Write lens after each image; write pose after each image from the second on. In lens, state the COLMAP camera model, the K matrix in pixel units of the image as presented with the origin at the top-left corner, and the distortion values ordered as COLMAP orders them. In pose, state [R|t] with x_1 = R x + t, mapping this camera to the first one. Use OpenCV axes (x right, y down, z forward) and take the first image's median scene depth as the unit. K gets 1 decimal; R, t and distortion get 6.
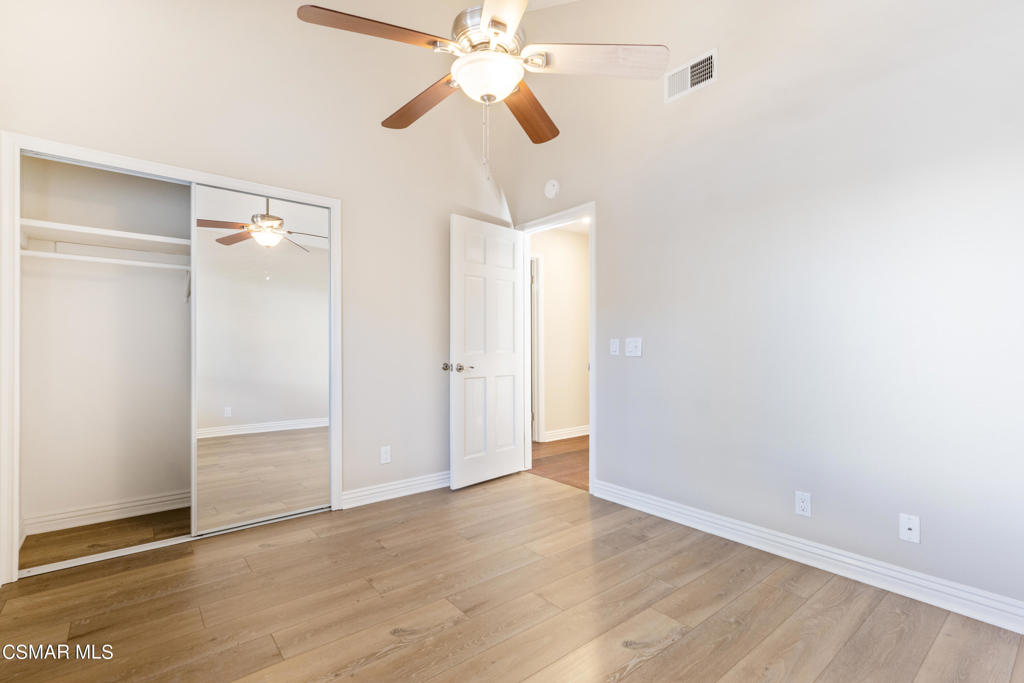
lens RADIAL K [[464.6, 0, 511.4], [0, 464.6, 344.2], [0, 0, 1]] dist [0.001968, -0.001163]
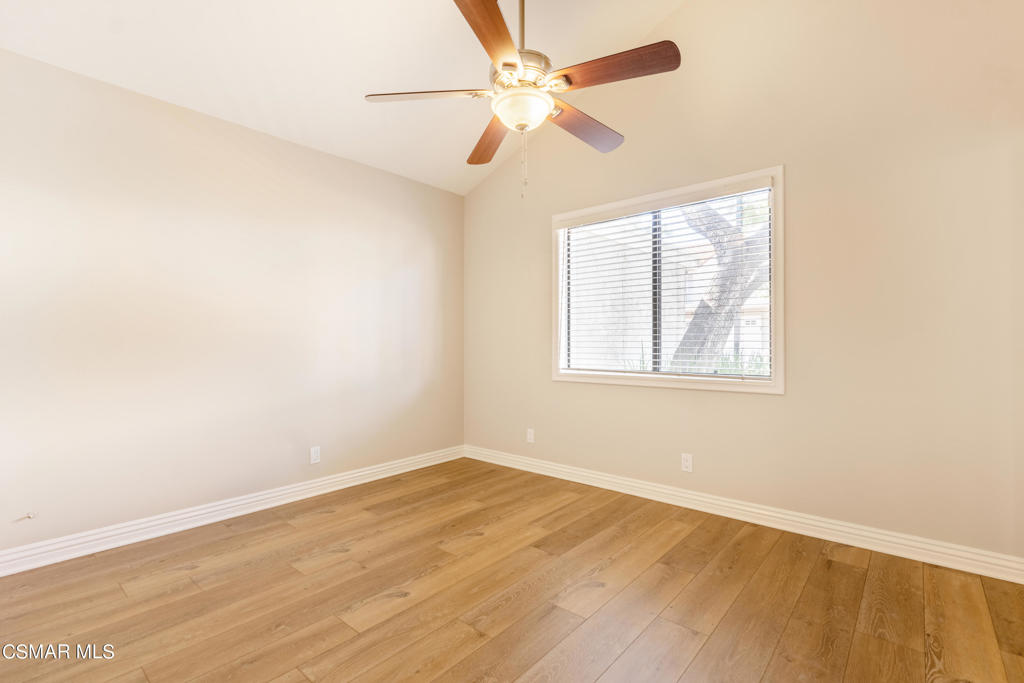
lens RADIAL K [[464.6, 0, 512.3], [0, 464.6, 342.5], [0, 0, 1]] dist [0.001968, -0.001163]
pose [[-0.984593, 0.004557, -0.174802, 0.163402], [0.006000, 0.999952, -0.007724, 0.012672], [0.174758, -0.008654, -0.984573, 1.972963]]
